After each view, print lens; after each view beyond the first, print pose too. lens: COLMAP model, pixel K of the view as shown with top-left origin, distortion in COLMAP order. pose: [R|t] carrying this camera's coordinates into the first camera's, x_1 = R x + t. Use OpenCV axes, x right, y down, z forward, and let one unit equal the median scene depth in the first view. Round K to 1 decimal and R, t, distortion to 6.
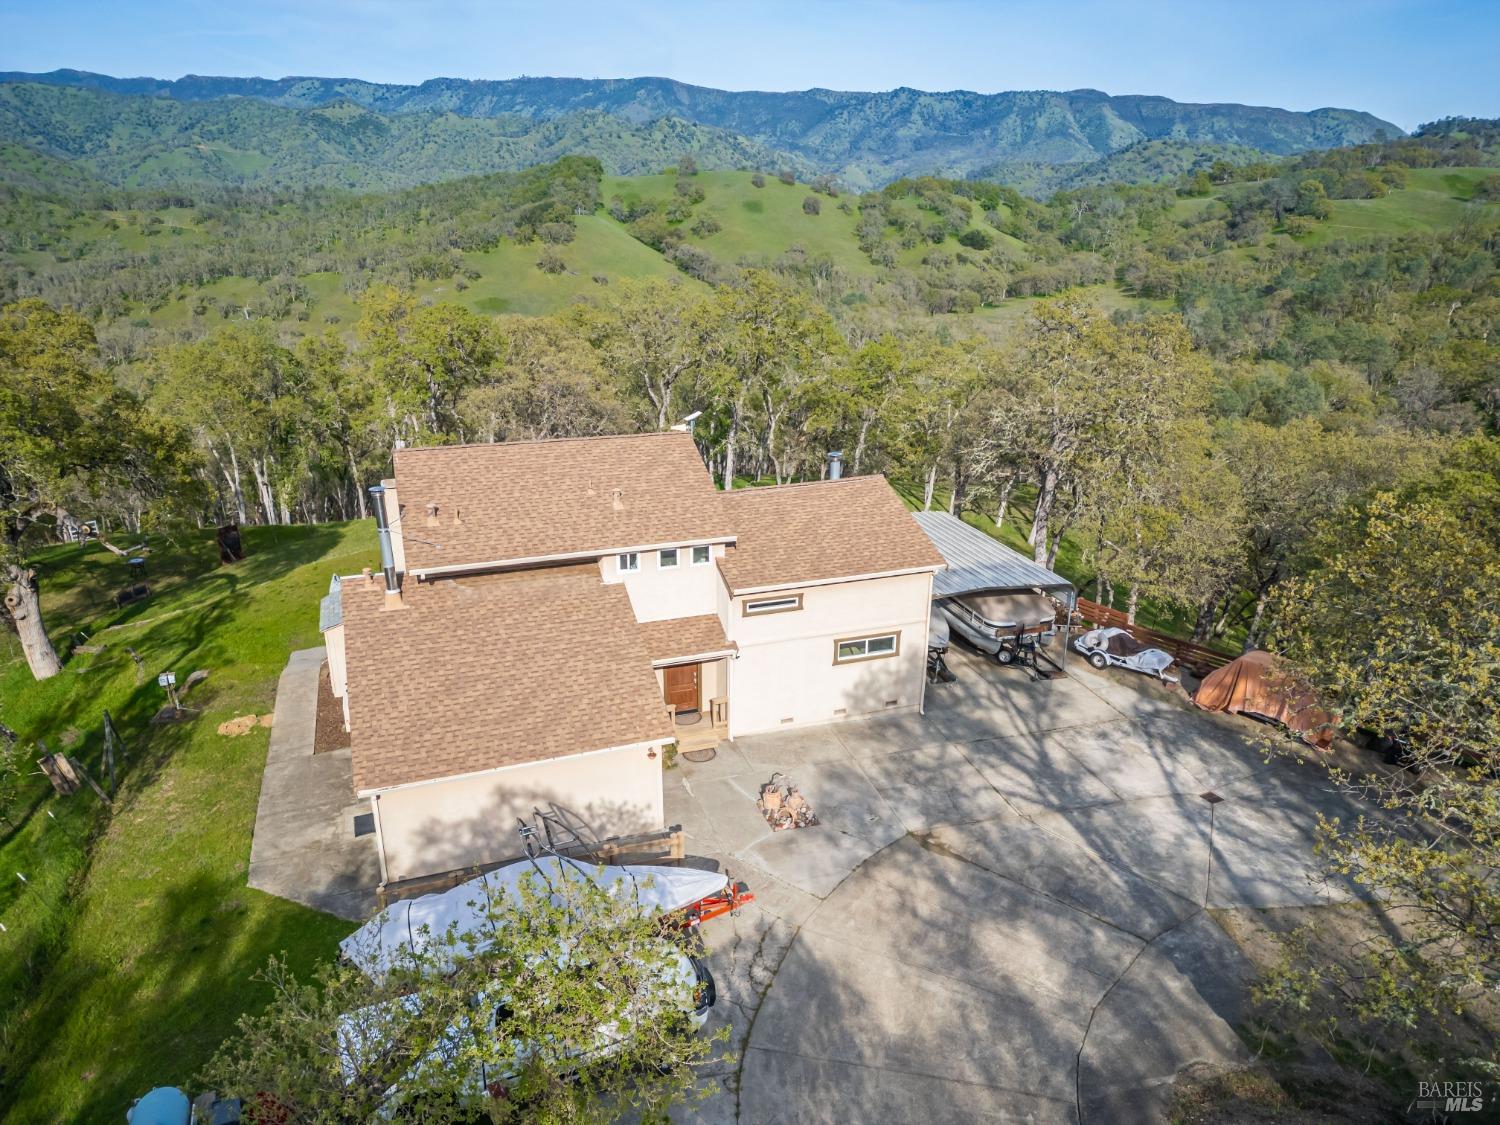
lens RADIAL K [[1036.3, 0, 753.5], [0, 1036.3, 568.0], [0, 0, 1]] dist [0.036771, -0.018956]
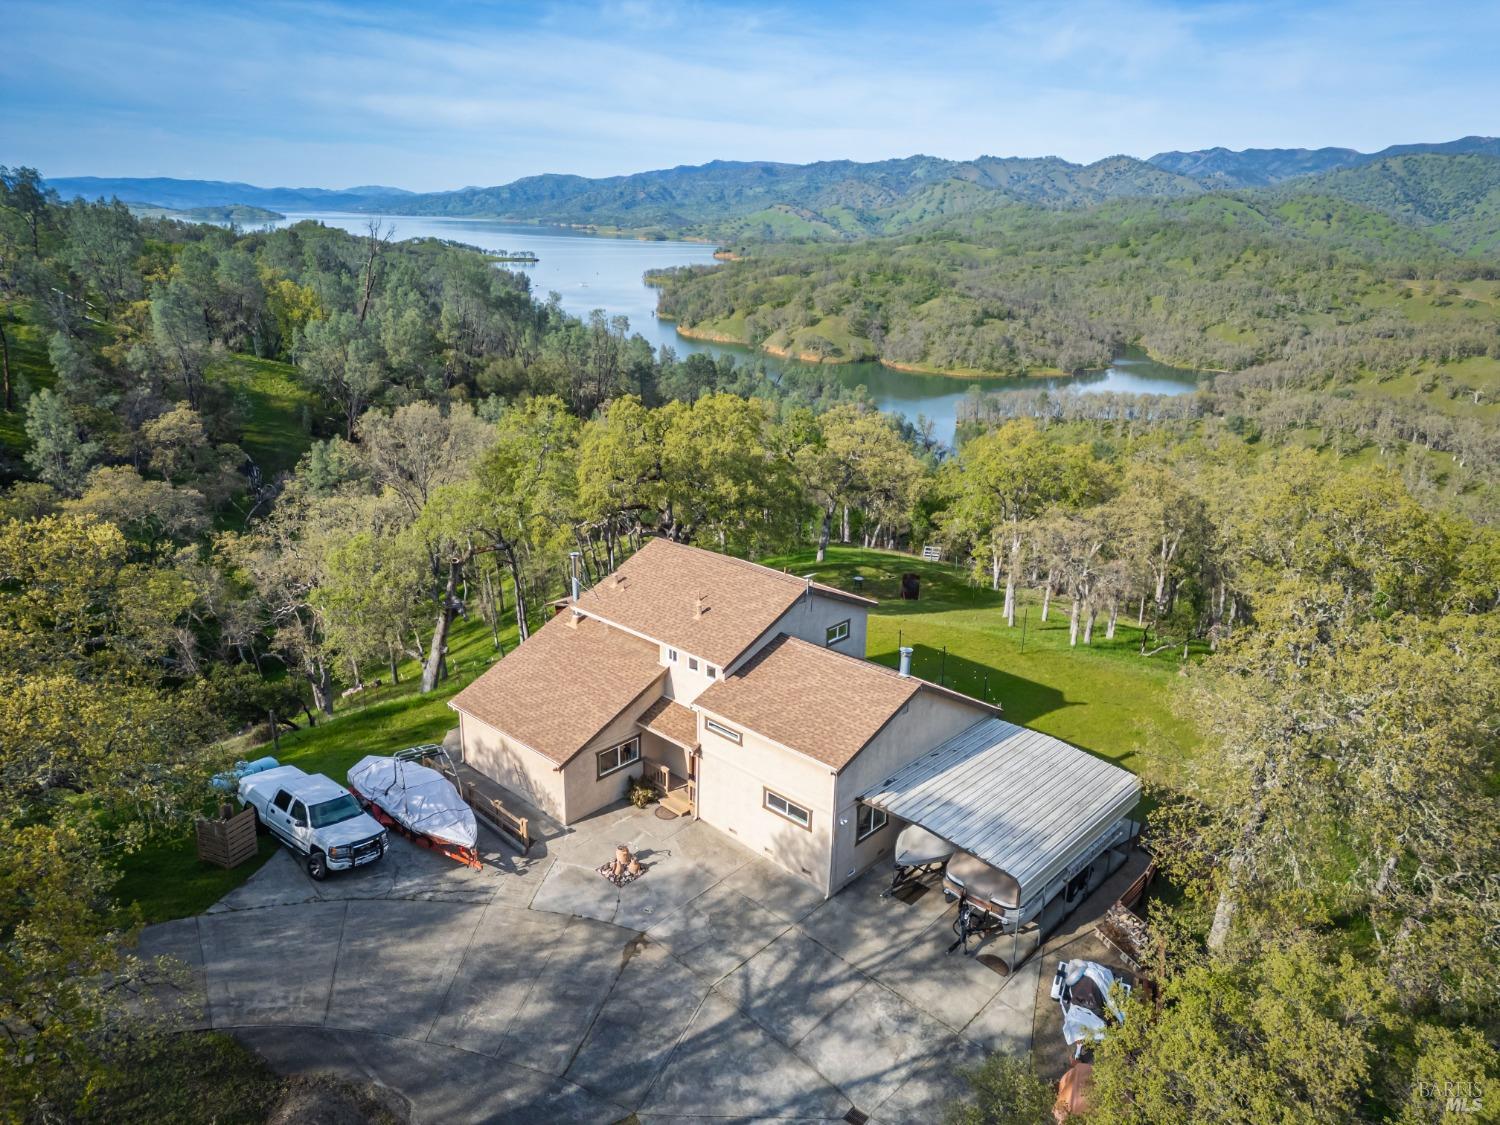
lens RADIAL K [[1036.3, 0, 753.9], [0, 1036.3, 559.4], [0, 0, 1]] dist [0.036771, -0.018956]
pose [[0.474951, 0.280791, -0.834013, 0.977778], [-0.335282, 0.933986, 0.123515, -0.311392], [0.813639, 0.220966, 0.537742, 0.294586]]
